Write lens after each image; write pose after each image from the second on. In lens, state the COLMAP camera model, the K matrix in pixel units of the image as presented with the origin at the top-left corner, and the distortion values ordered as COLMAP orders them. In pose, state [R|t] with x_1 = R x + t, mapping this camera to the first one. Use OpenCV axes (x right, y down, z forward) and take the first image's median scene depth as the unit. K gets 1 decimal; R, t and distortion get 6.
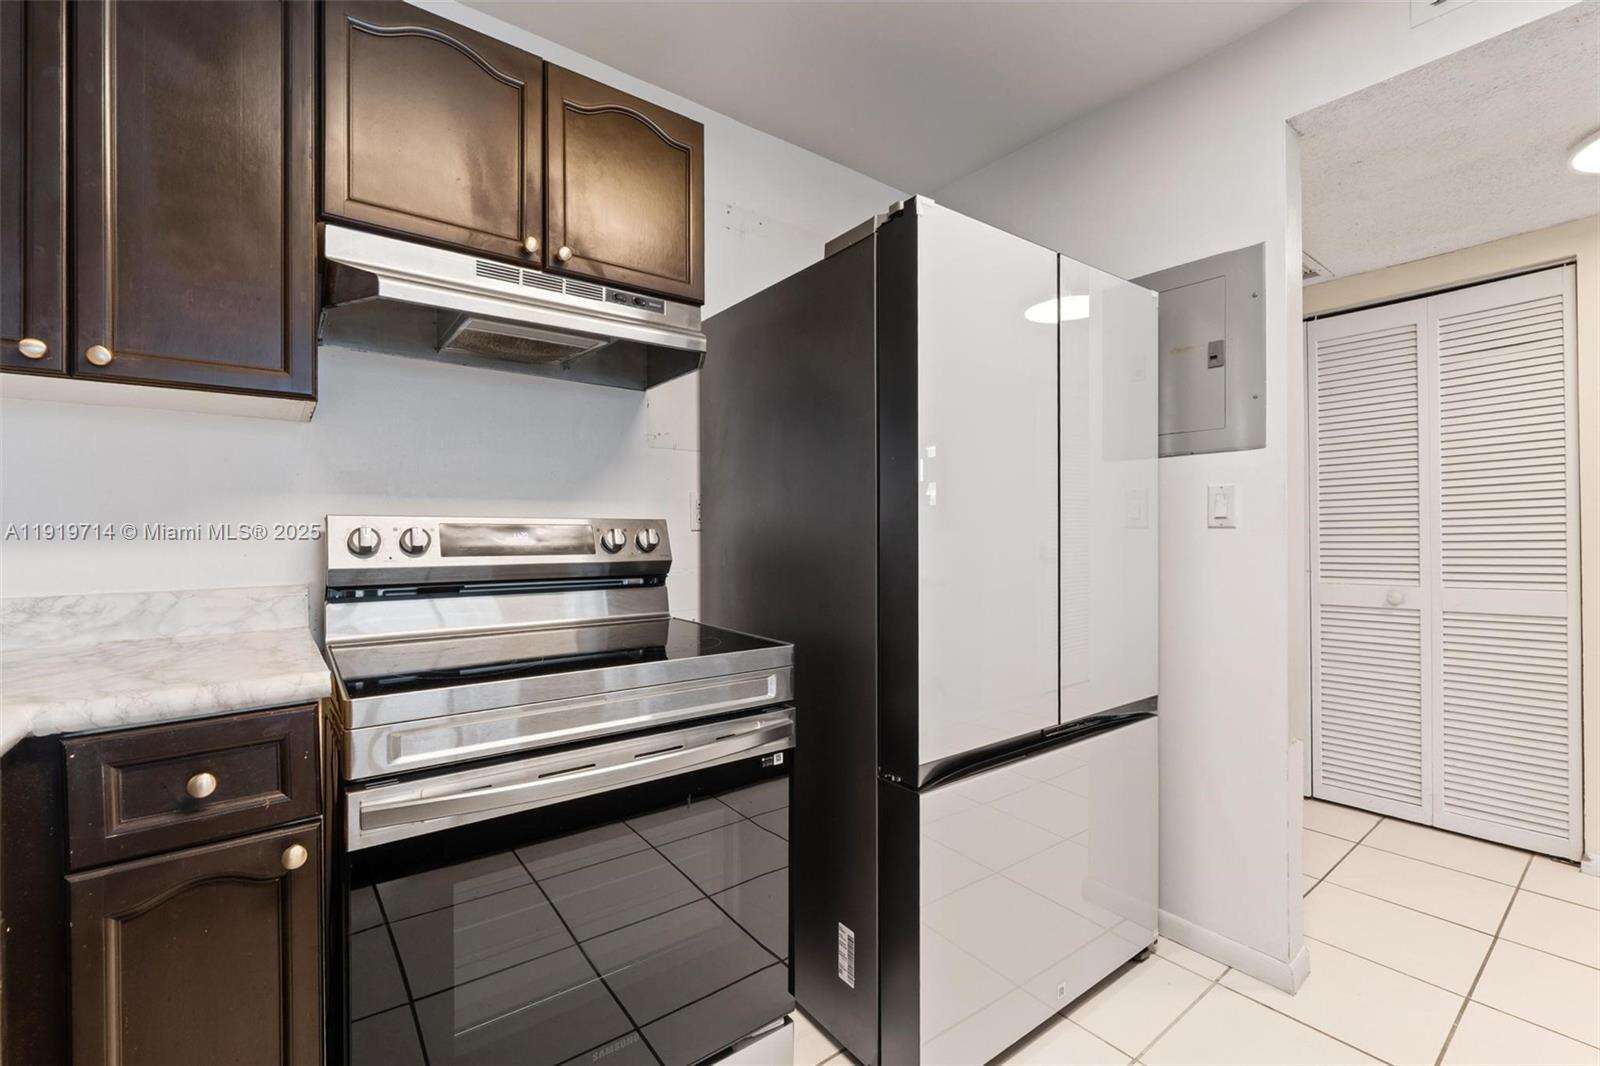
lens RADIAL K [[684.2, 0, 801.2], [0, 684.2, 533.6], [0, 0, 1]] dist [-0.008284, -0.000507]
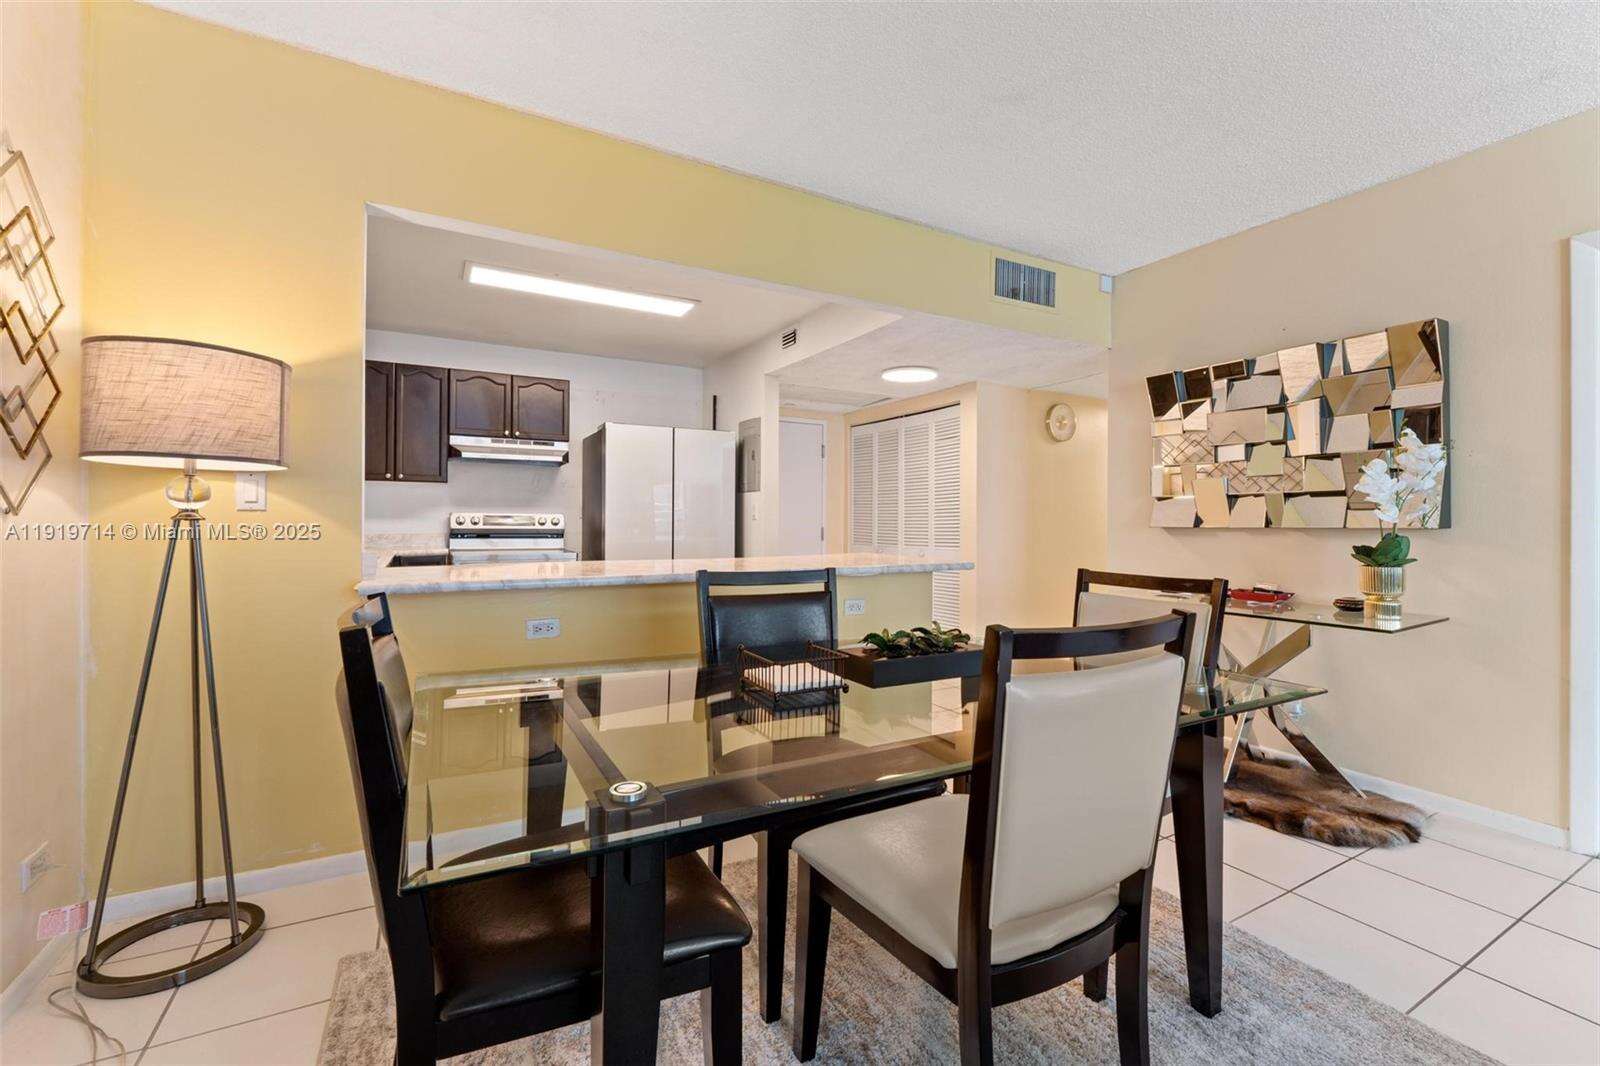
lens RADIAL K [[684.2, 0, 798.6], [0, 684.2, 526.8], [0, 0, 1]] dist [-0.008284, -0.000507]
pose [[0.988561, 0.016558, -0.149907, 1.455047], [-0.015039, 0.999824, 0.011261, -0.019211], [0.150067, -0.008877, 0.988636, -1.998705]]
